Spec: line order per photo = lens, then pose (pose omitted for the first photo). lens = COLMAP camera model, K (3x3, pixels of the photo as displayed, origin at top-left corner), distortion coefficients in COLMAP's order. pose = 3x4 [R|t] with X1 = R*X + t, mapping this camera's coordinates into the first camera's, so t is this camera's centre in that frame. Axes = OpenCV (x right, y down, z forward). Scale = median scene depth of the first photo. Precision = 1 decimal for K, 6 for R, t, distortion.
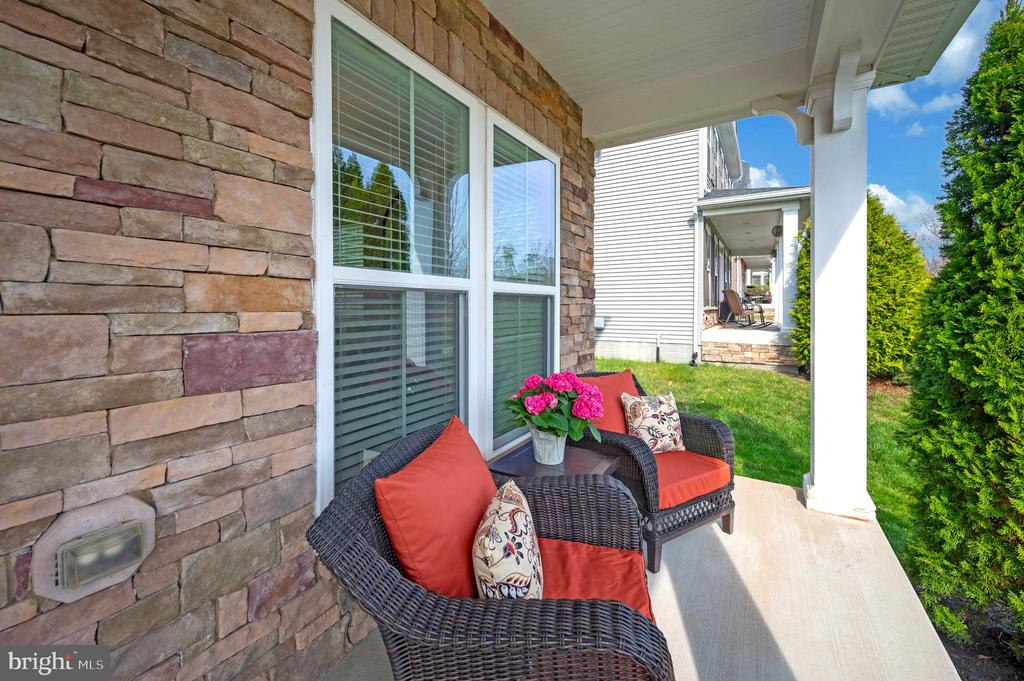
lens RADIAL K [[424.8, 0, 514.0], [0, 424.8, 307.7], [0, 0, 1]] dist [0.002050, 0.000736]
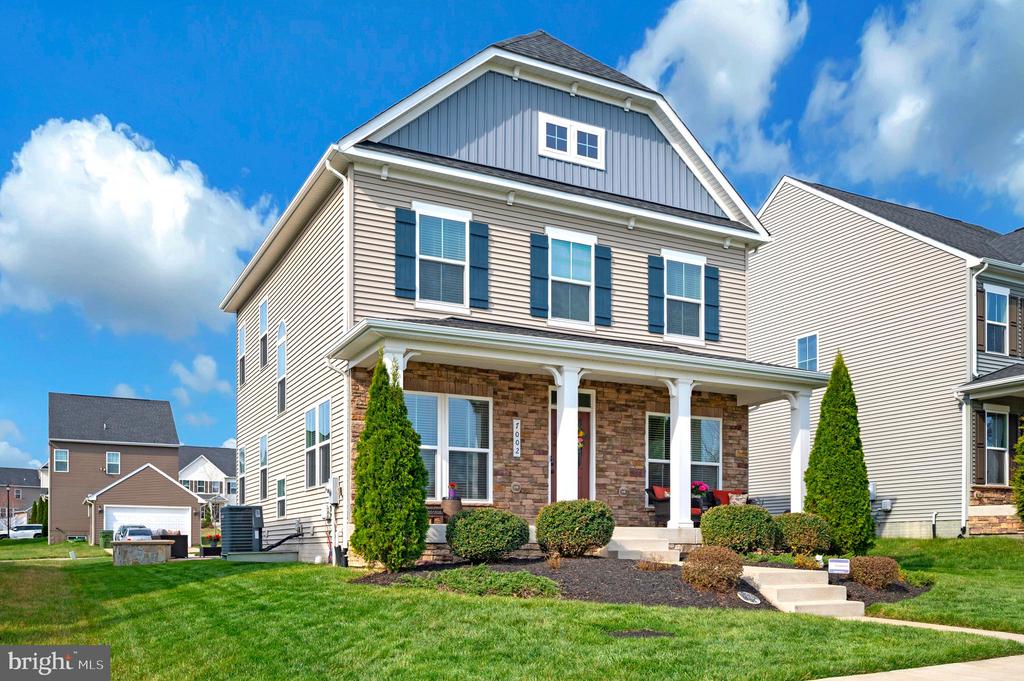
lens RADIAL K [[947.2, 0, 513.6], [0, 947.2, 552.9], [0, 0, 1]] dist [0.001261, 0.003297]
pose [[0.852295, 0.002574, -0.523054, 2.229312], [-0.005012, 0.999982, -0.003244, 0.578806], [0.523037, 0.005386, 0.852293, -5.126053]]
